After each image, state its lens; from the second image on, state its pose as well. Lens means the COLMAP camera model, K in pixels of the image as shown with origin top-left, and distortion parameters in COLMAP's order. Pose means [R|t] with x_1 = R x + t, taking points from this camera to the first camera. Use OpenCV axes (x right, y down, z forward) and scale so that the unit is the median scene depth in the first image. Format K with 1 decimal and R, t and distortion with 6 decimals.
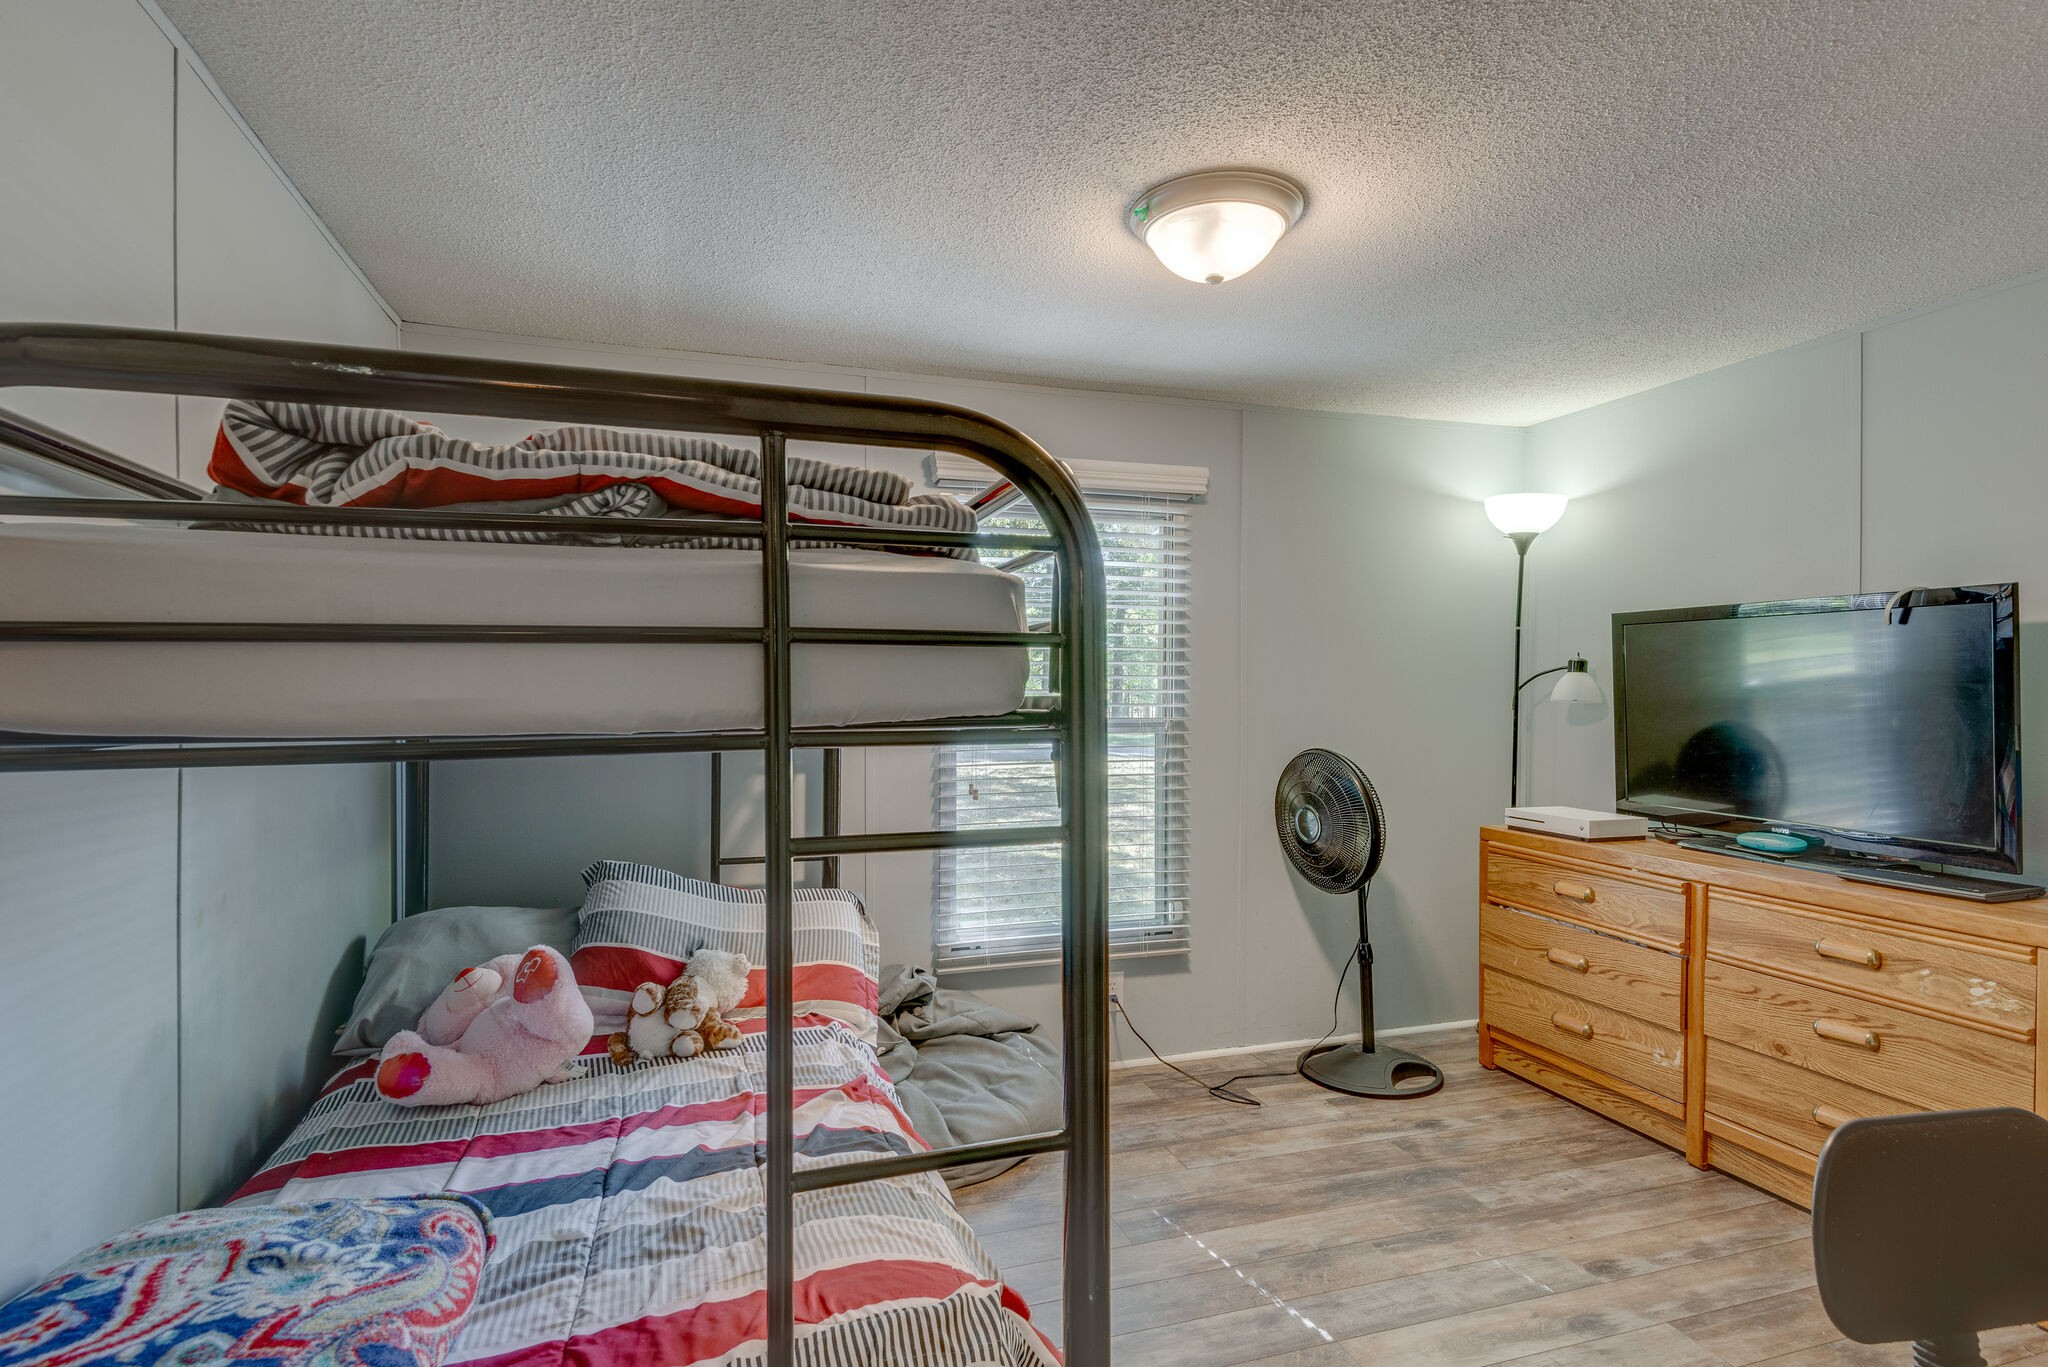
lens RADIAL K [[1023.2, 0, 1003.7], [0, 1023.2, 704.2], [0, 0, 1]] dist [0.017401, -0.011861]
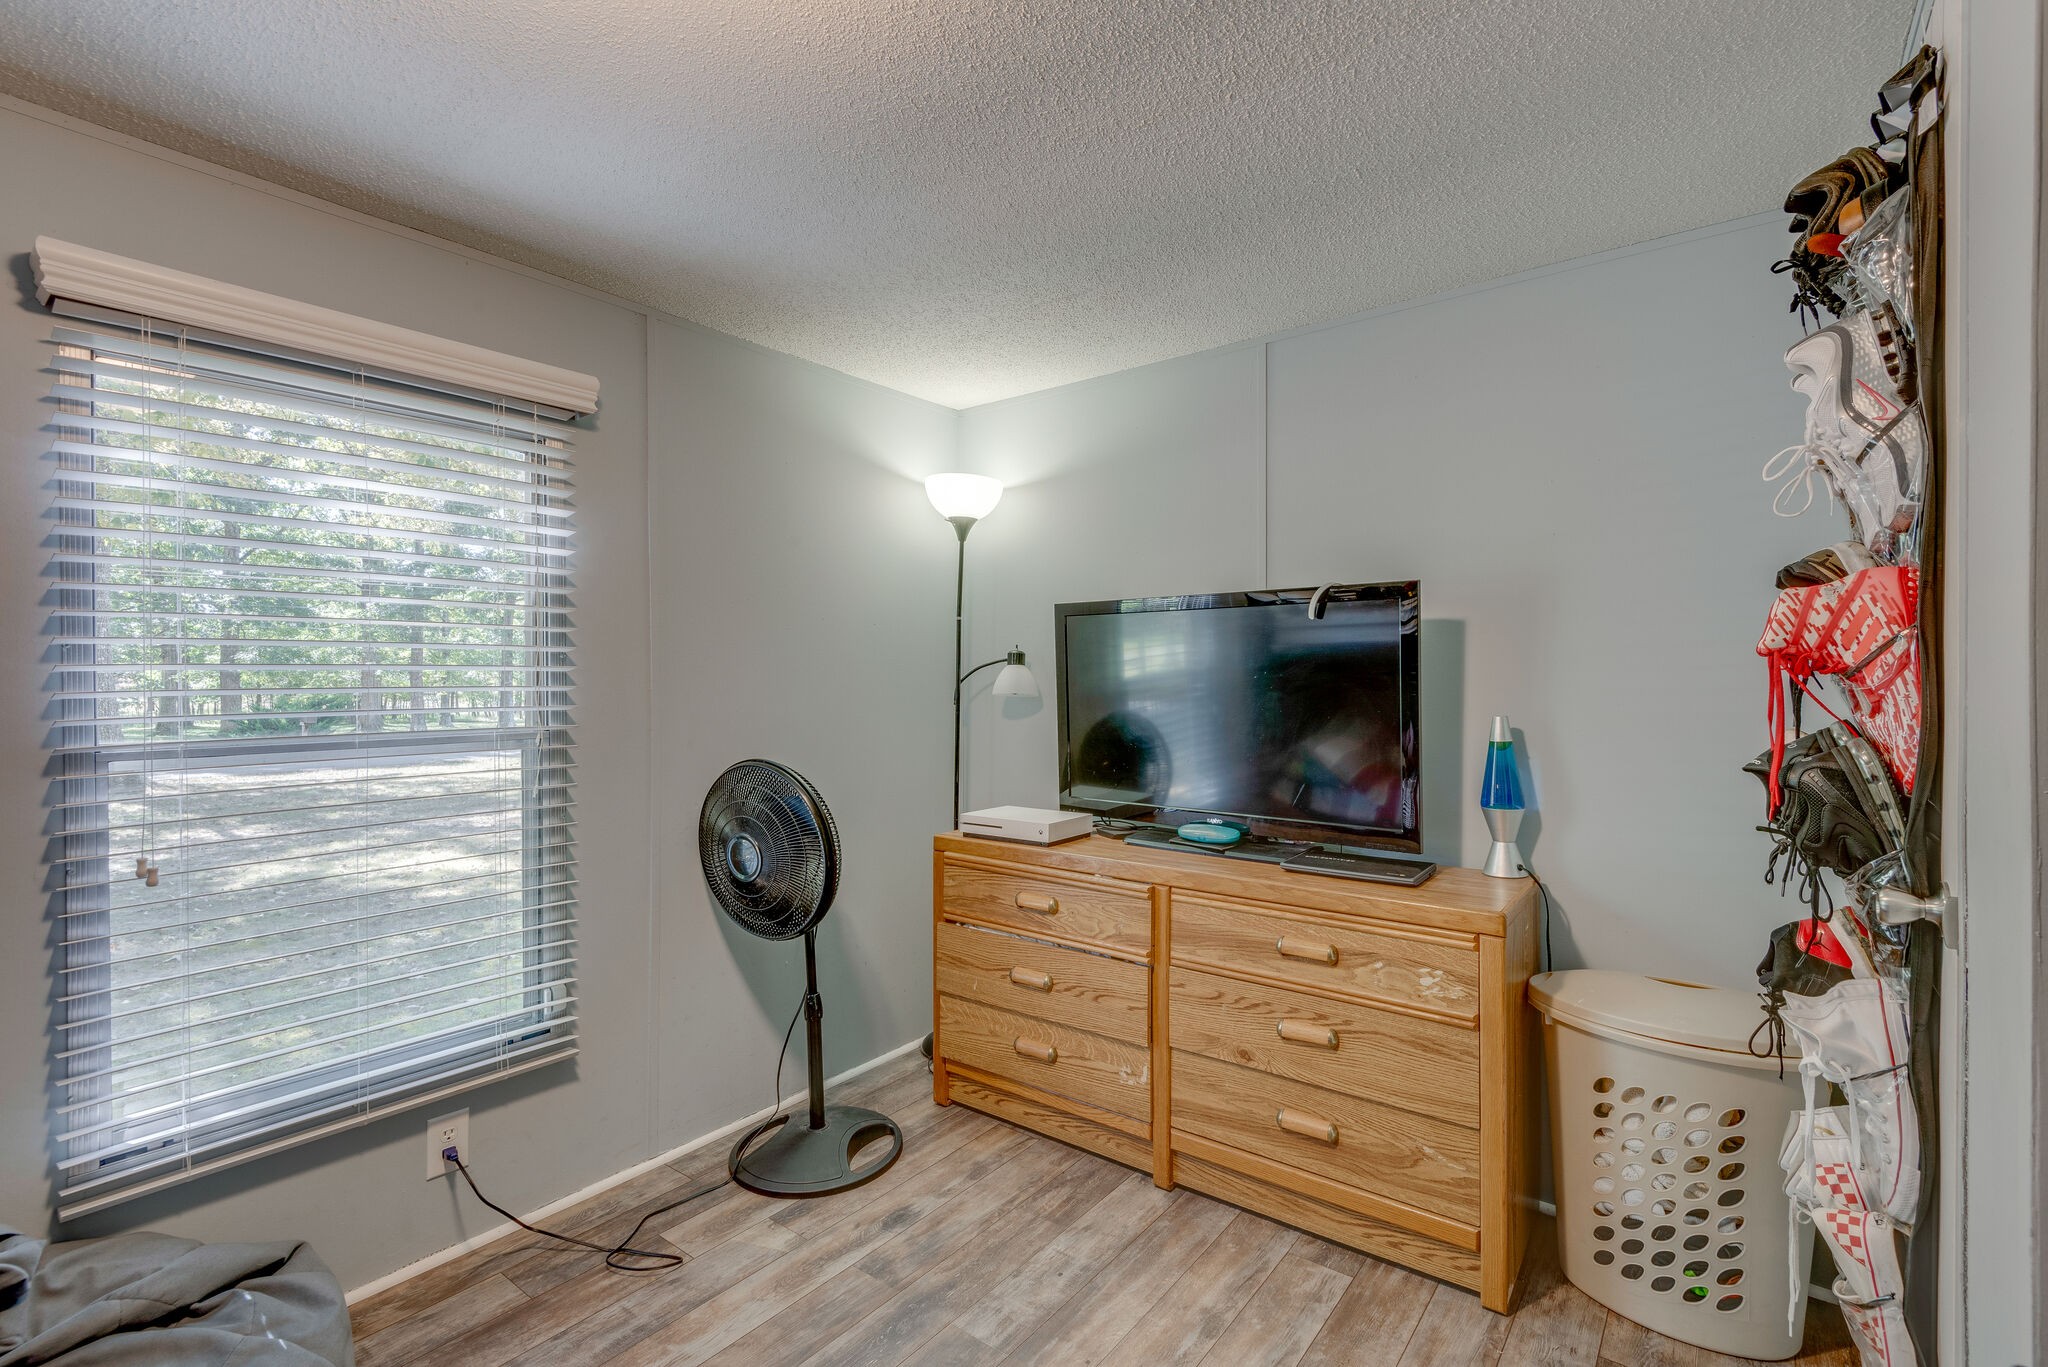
lens RADIAL K [[938.2, 0, 1033.6], [0, 938.2, 678.4], [0, 0, 1]] dist [0.029699, -0.012234]
pose [[0.813739, -0.004490, 0.581212, 0.062404], [0.015468, 0.999783, -0.013933, -0.006028], [-0.581024, 0.020328, 0.813633, 0.294860]]
